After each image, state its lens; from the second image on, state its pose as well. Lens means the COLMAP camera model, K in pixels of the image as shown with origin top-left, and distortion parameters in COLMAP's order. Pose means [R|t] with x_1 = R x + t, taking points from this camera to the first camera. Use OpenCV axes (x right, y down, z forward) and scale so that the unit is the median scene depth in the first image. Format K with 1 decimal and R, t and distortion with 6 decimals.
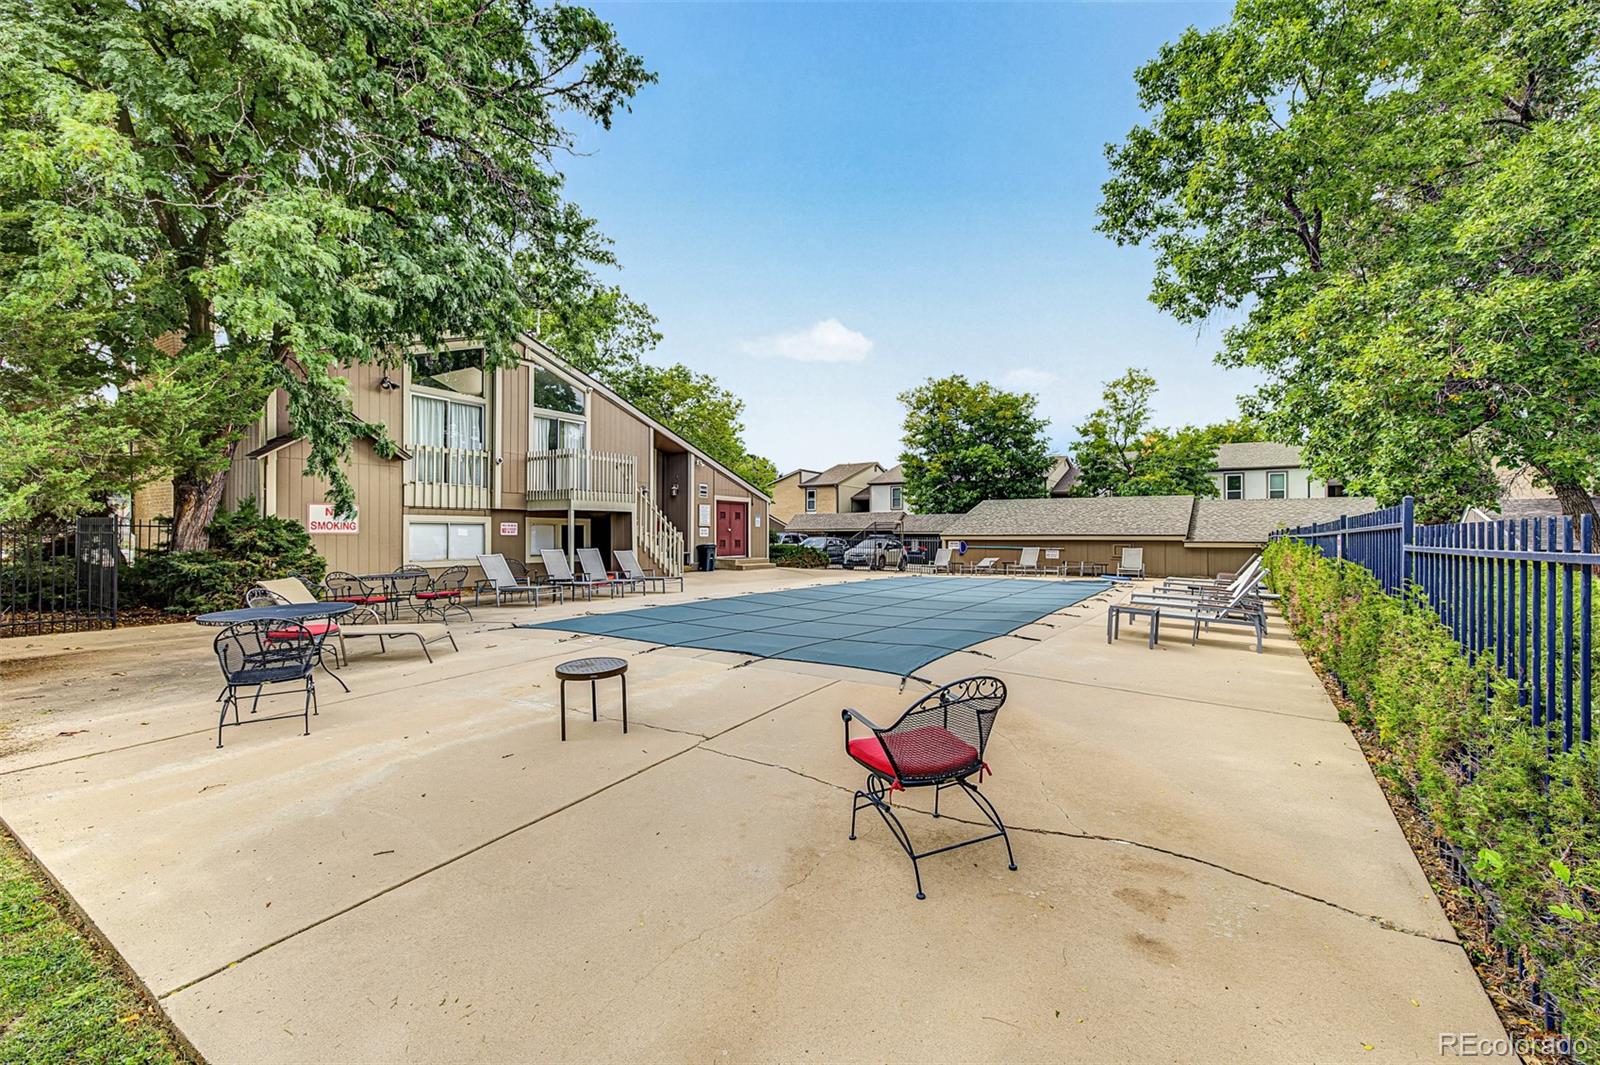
lens RADIAL K [[682.3, 0, 799.3], [0, 682.3, 536.0], [0, 0, 1]] dist [0.002356, -0.000168]
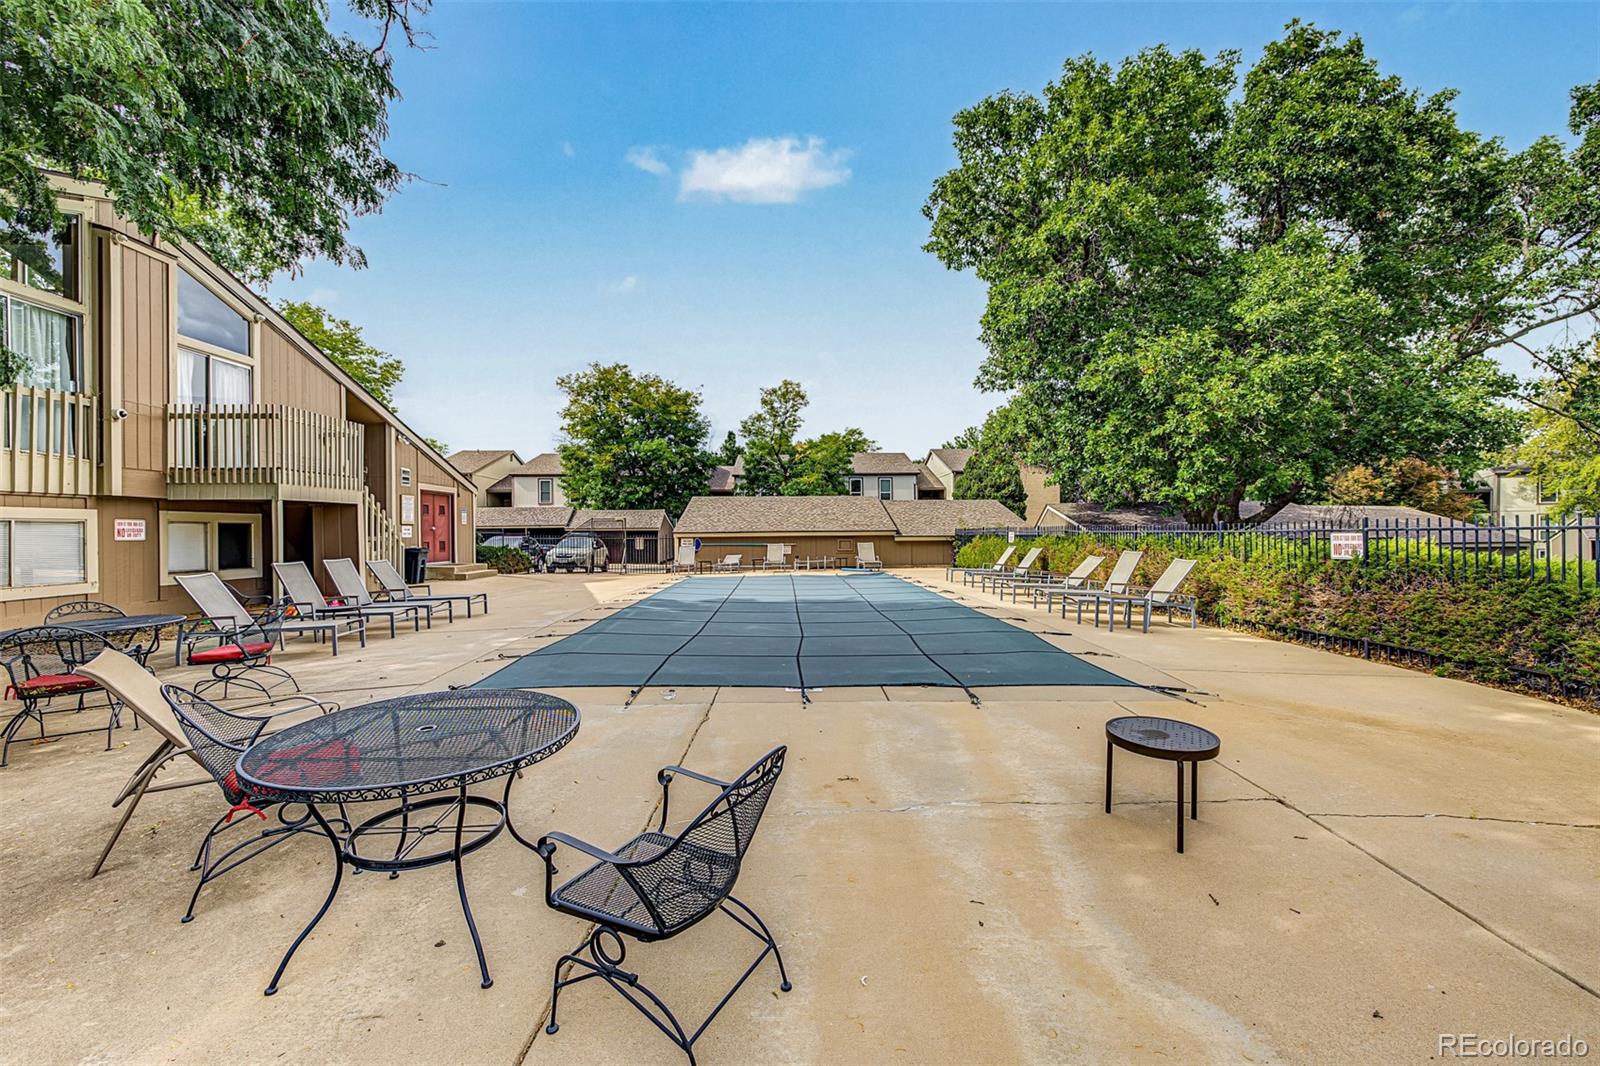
lens RADIAL K [[682.3, 0, 804.8], [0, 682.3, 527.9], [0, 0, 1]] dist [0.002356, -0.000168]
pose [[0.821645, -0.005793, 0.569970, -0.202140], [0.008749, 0.999959, -0.002449, -0.004126], [-0.569933, 0.006998, 0.821662, 0.127771]]
